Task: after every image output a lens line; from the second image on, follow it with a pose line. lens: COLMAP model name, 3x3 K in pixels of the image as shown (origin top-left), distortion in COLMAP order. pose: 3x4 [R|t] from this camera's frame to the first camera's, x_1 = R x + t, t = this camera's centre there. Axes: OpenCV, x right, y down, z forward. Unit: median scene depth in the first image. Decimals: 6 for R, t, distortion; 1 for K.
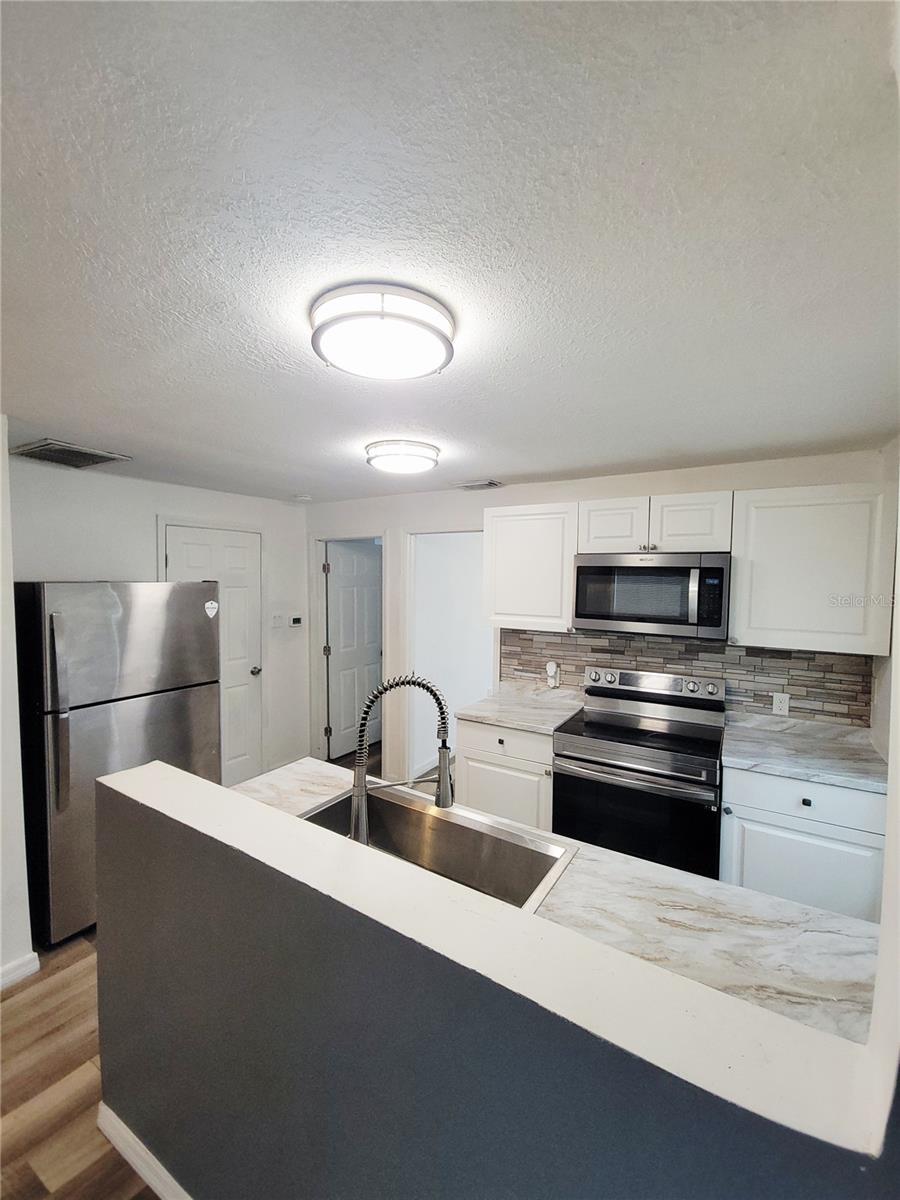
lens RADIAL K [[490.9, 0, 450.0], [0, 490.9, 600.0], [0, 0, 1]] dist [0.001952, -0.000387]
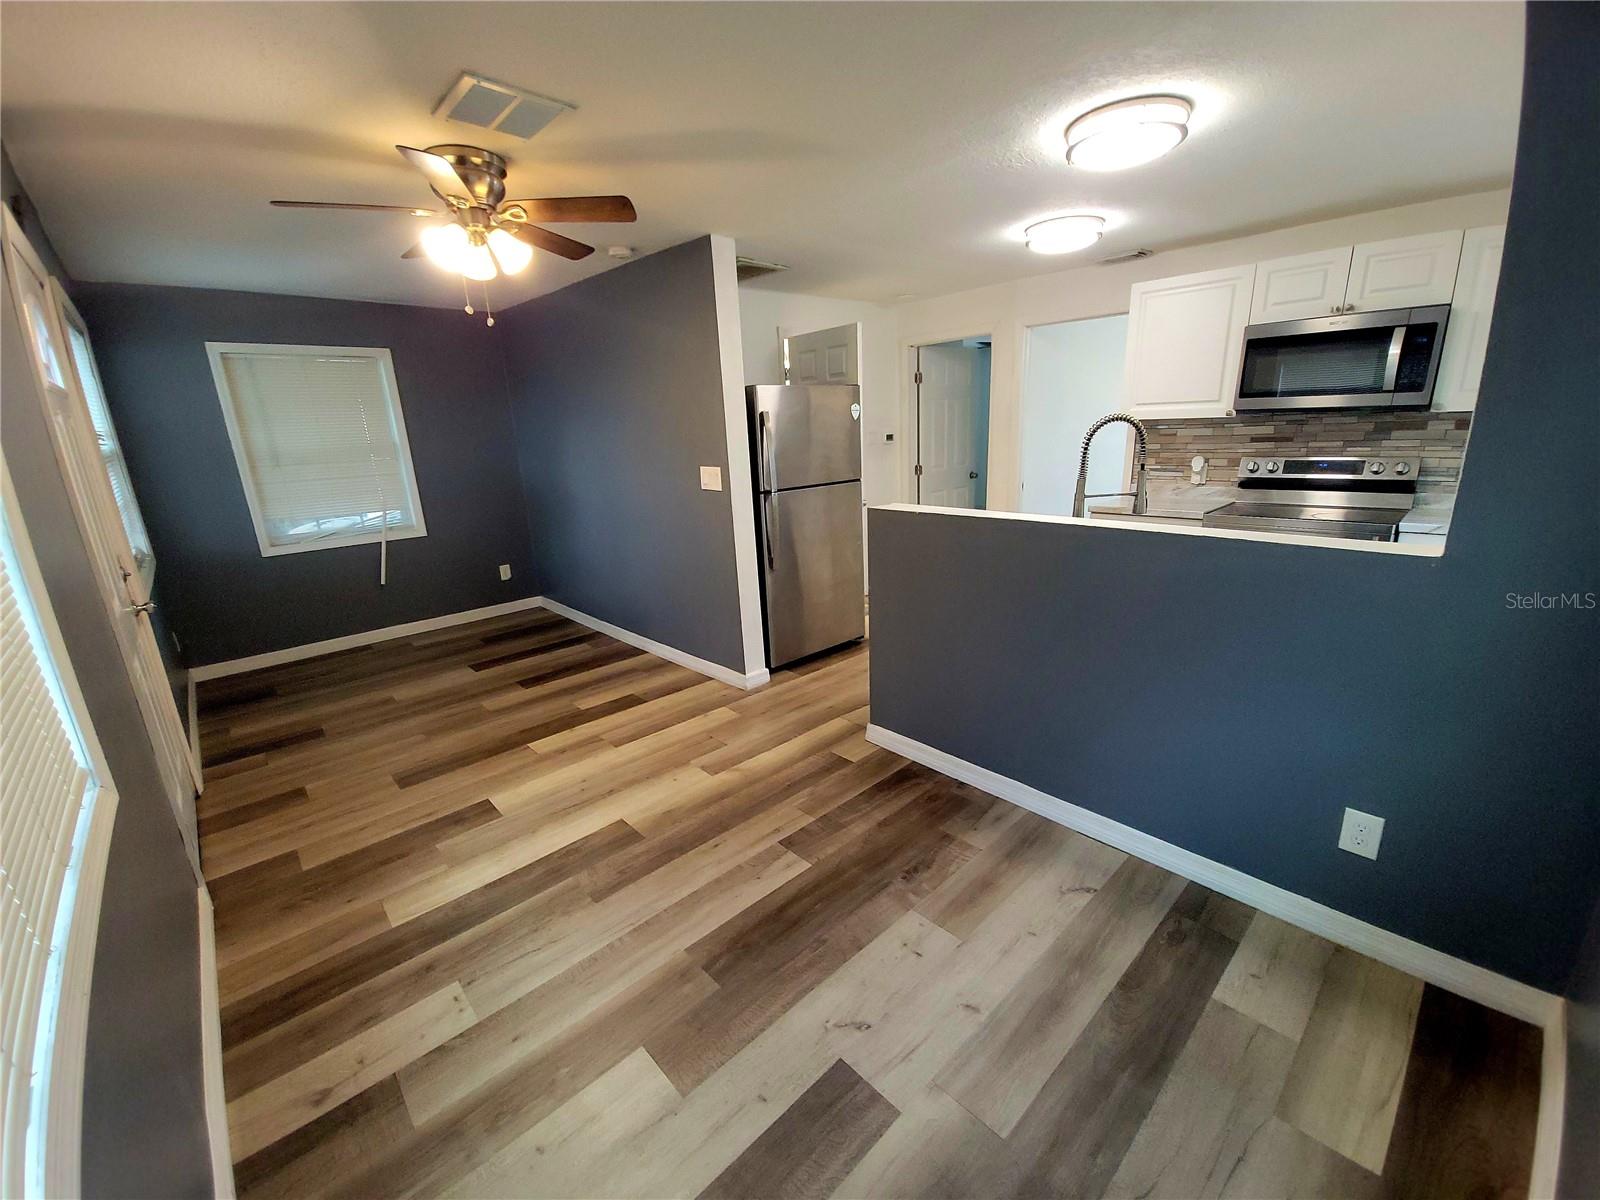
lens RADIAL K [[654.5, 0, 800.3], [0, 654.5, 603.0], [0, 0, 1]] dist [0.001952, -0.000387]
pose [[0.963990, 0.021155, -0.265095, -0.221470], [0.038814, 0.974965, 0.218946, 0.115554], [0.263090, -0.221351, 0.939035, -0.503314]]
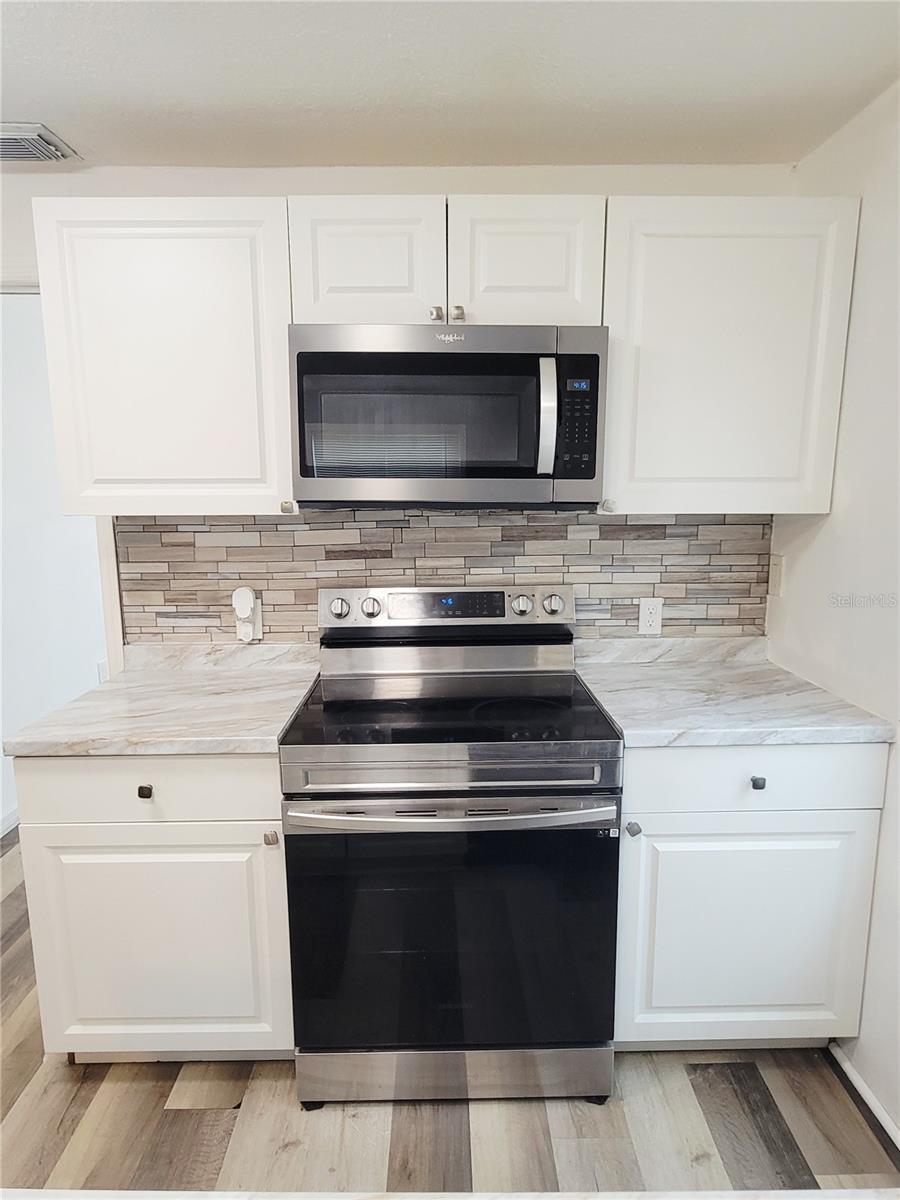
lens RADIAL K [[695.7, 0, 447.0], [0, 695.7, 601.9], [0, 0, 1]] dist [0.001942, 0.000665]
pose [[0.848558, -0.107786, 0.518007, 0.036486], [0.040719, 0.989430, 0.139176, 0.067468], [-0.527533, -0.097006, 0.843978, 0.419825]]
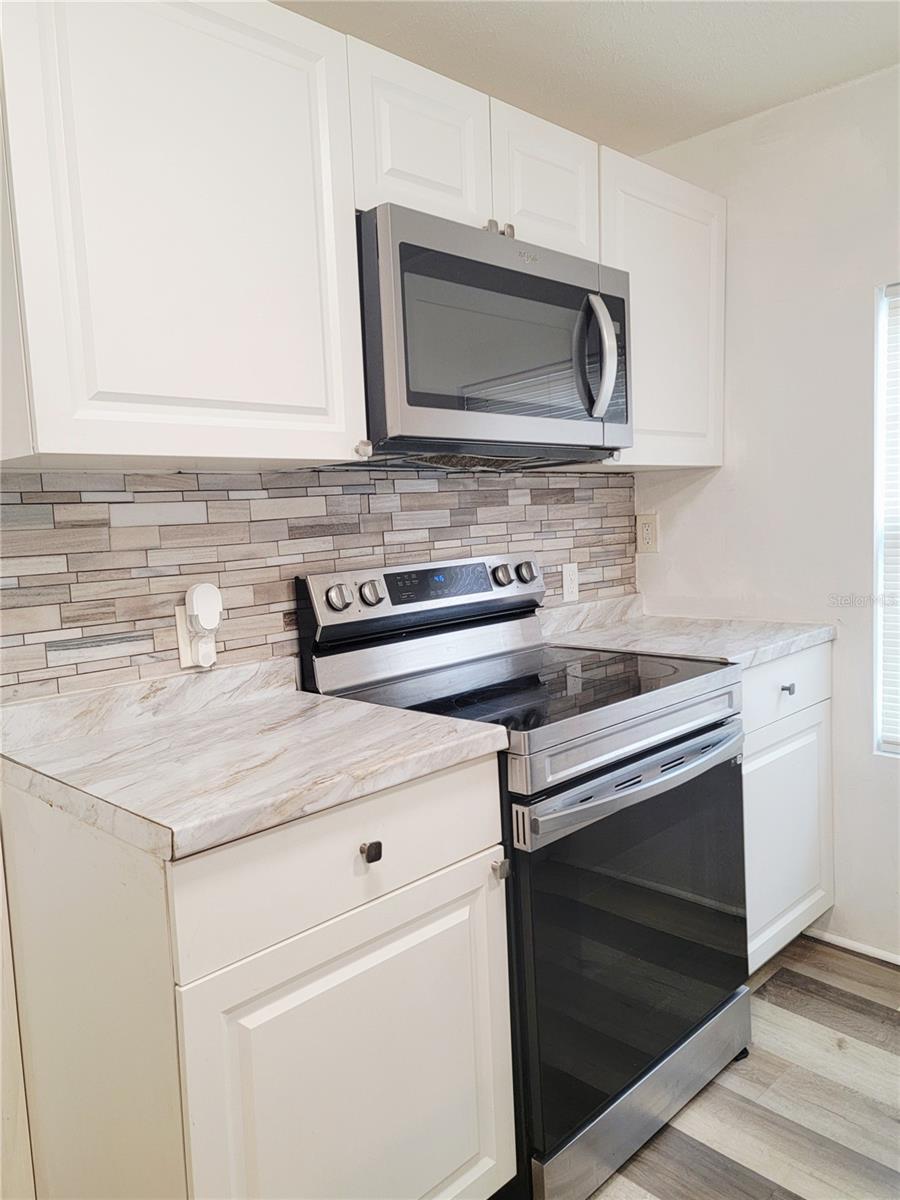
lens RADIAL K [[869.6, 0, 450.0], [0, 869.6, 600.0], [0, 0, 1]] dist [0.092158, -0.062738]
pose [[0.249210, -0.121934, 0.960743, -0.332423], [0.089993, 0.990665, 0.102388, 0.113015], [-0.964259, 0.060944, 0.257857, 0.859219]]
